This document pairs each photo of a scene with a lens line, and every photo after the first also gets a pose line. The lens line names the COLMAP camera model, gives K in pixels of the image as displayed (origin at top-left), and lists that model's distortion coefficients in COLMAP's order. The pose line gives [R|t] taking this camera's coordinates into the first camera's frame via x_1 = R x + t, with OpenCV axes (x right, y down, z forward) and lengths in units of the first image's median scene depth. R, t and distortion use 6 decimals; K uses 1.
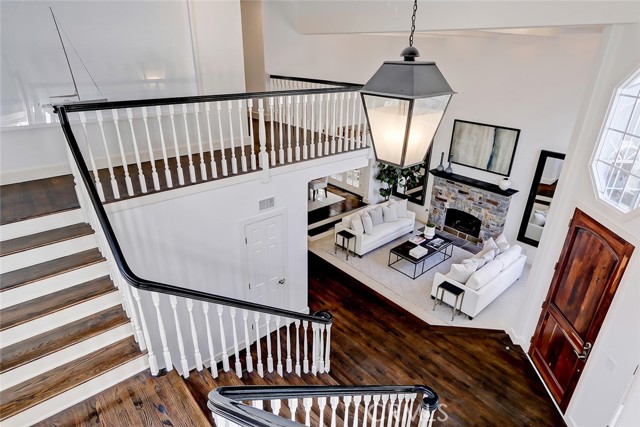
lens RADIAL K [[363.6, 0, 320.0], [0, 363.6, 213.5], [0, 0, 1]] dist [-0.000532, 0.000148]
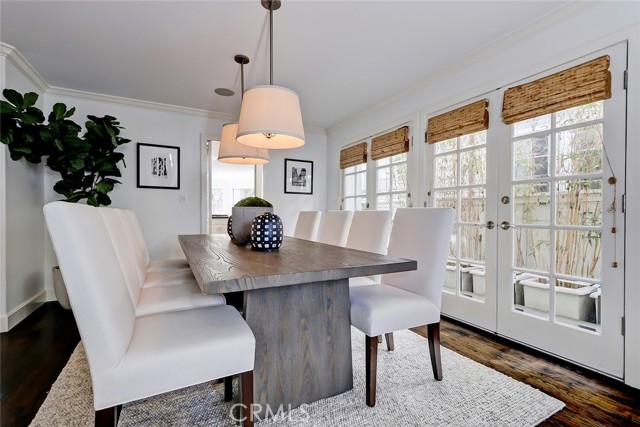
lens RADIAL K [[293.3, 0, 320.0], [0, 293.3, 213.5], [0, 0, 1]] dist [0.002044, 0.000176]
pose [[0.975271, -0.011463, -0.220715, -0.009363], [-0.079397, 0.913816, -0.398292, -0.073112], [0.206258, 0.405966, 0.890308, 1.032207]]
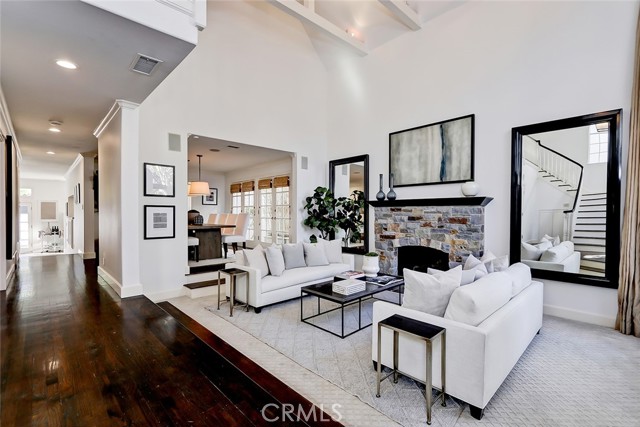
lens RADIAL K [[293.3, 0, 320.0], [0, 293.3, 213.5], [0, 0, 1]] dist [0.002044, 0.000176]
pose [[0.998535, -0.013230, 0.052474, 0.183774], [0.033365, 0.913934, -0.404488, 0.164840], [-0.042606, 0.405647, 0.913036, 0.493475]]
